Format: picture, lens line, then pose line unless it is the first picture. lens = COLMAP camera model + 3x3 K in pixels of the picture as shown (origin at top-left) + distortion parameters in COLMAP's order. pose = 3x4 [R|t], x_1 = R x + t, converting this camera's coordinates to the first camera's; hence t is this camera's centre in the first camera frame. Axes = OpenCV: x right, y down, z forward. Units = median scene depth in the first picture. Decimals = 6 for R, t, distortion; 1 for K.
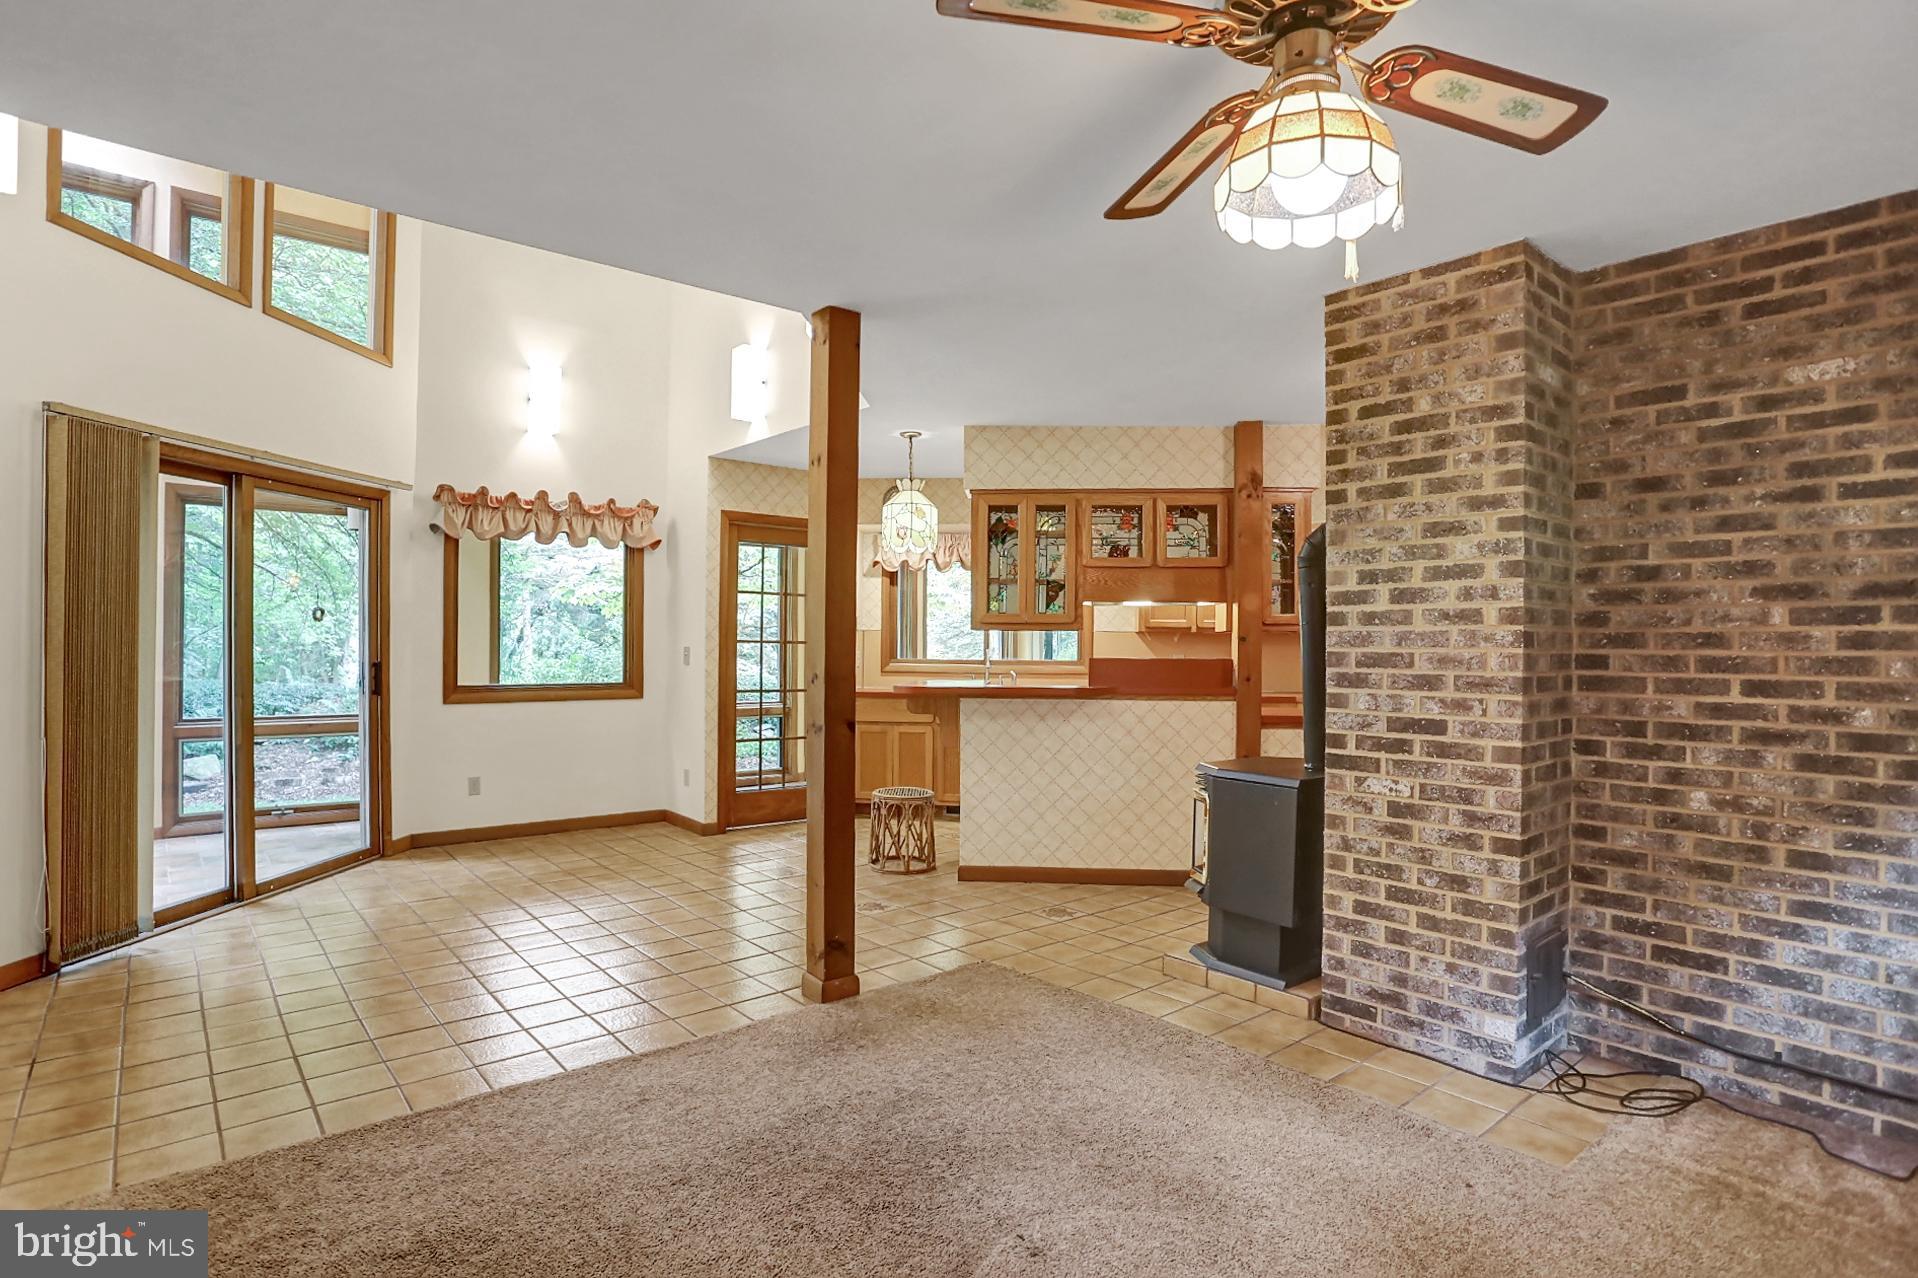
lens RADIAL K [[976.0, 0, 959.0], [0, 976.0, 639.0], [0, 0, 1]] dist [-0.078924, 0.034682]
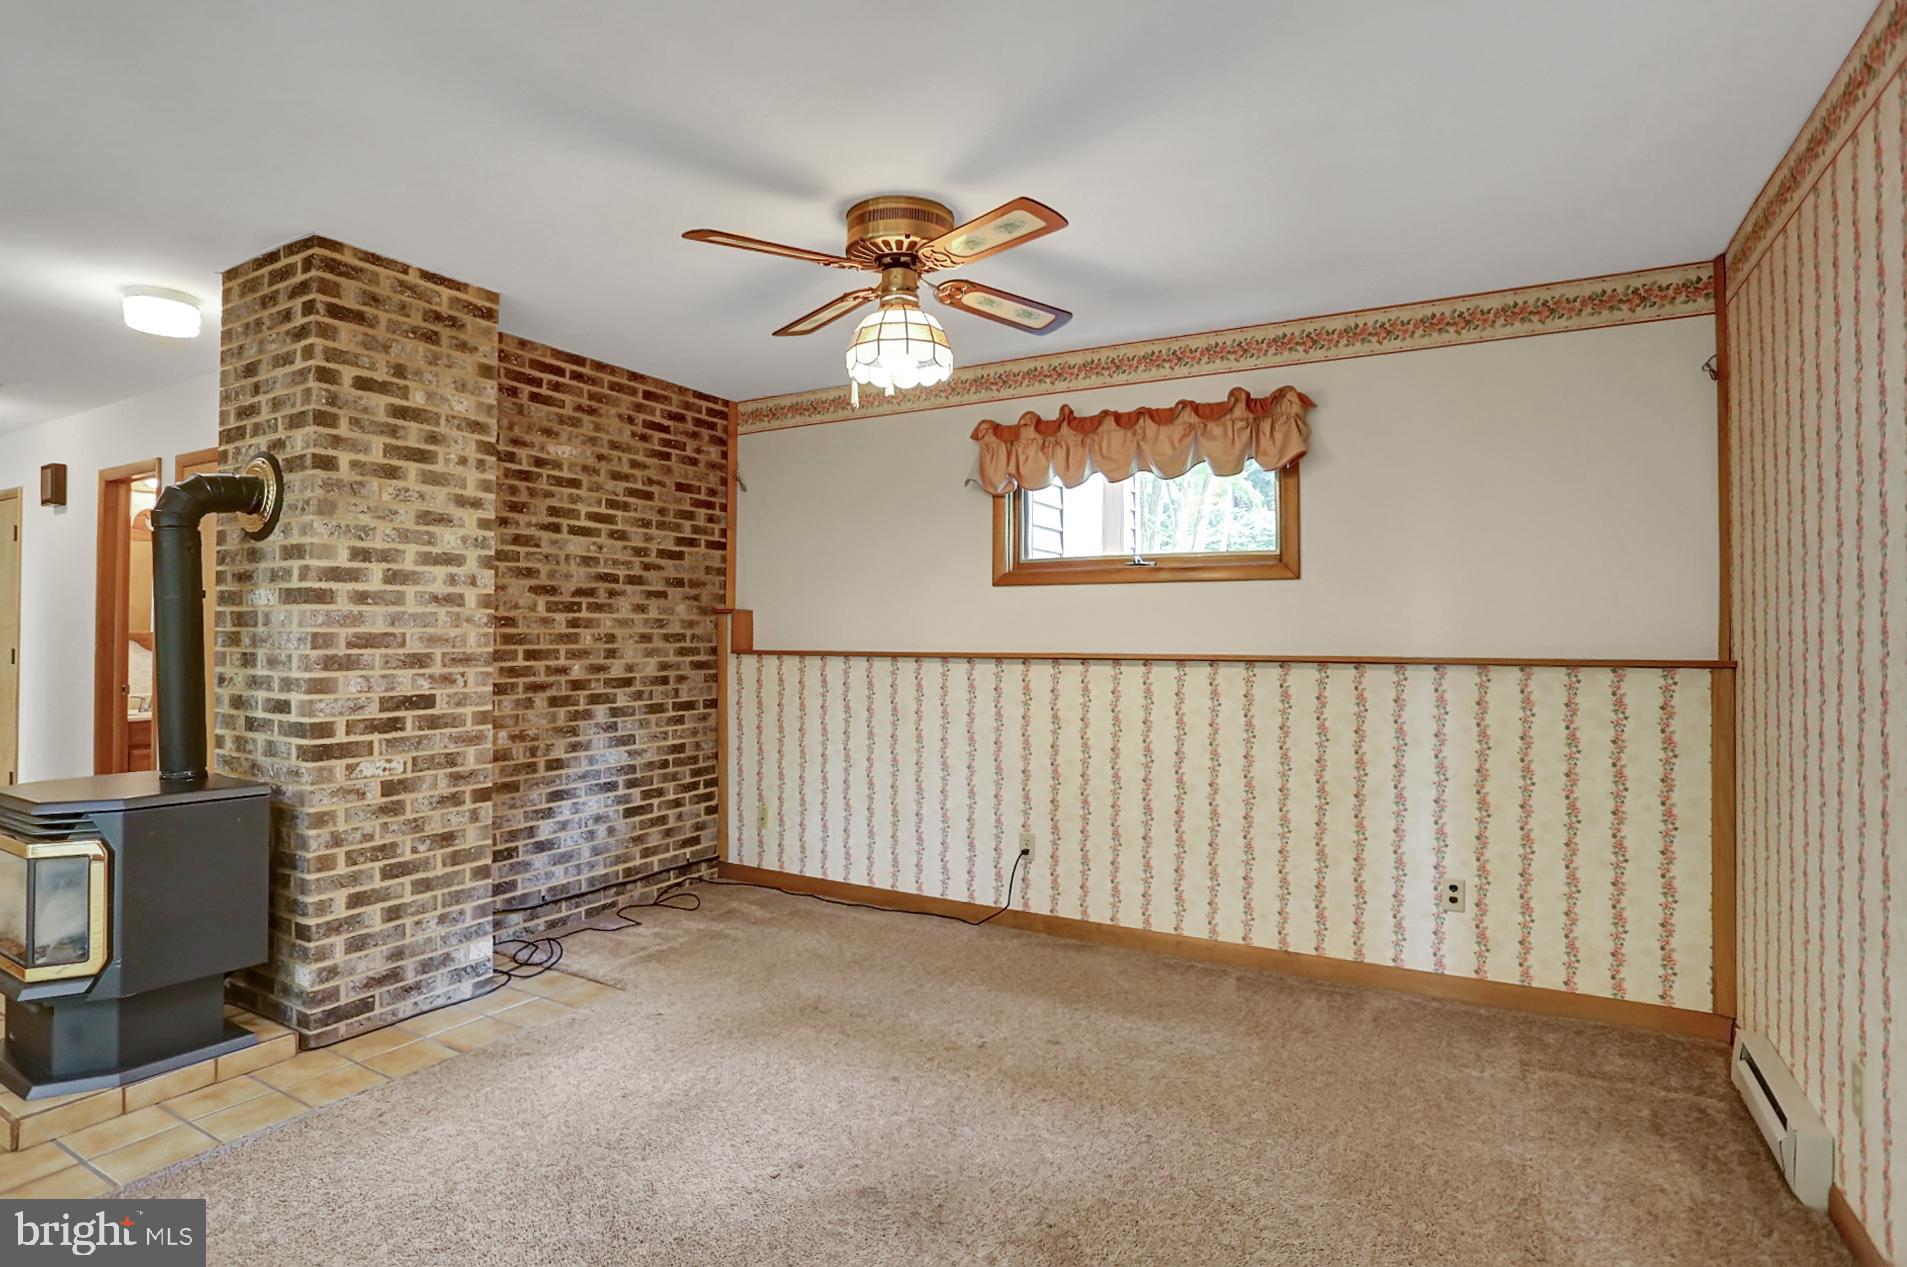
lens RADIAL K [[970.4, 0, 953.5], [0, 970.4, 633.5], [0, 0, 1]] dist [-0.078924, 0.034682]
pose [[-0.347051, -0.007293, 0.937818, -0.716900], [-0.005564, 0.999968, 0.005717, 0.006234], [-0.937830, -0.003233, -0.347081, 0.827979]]
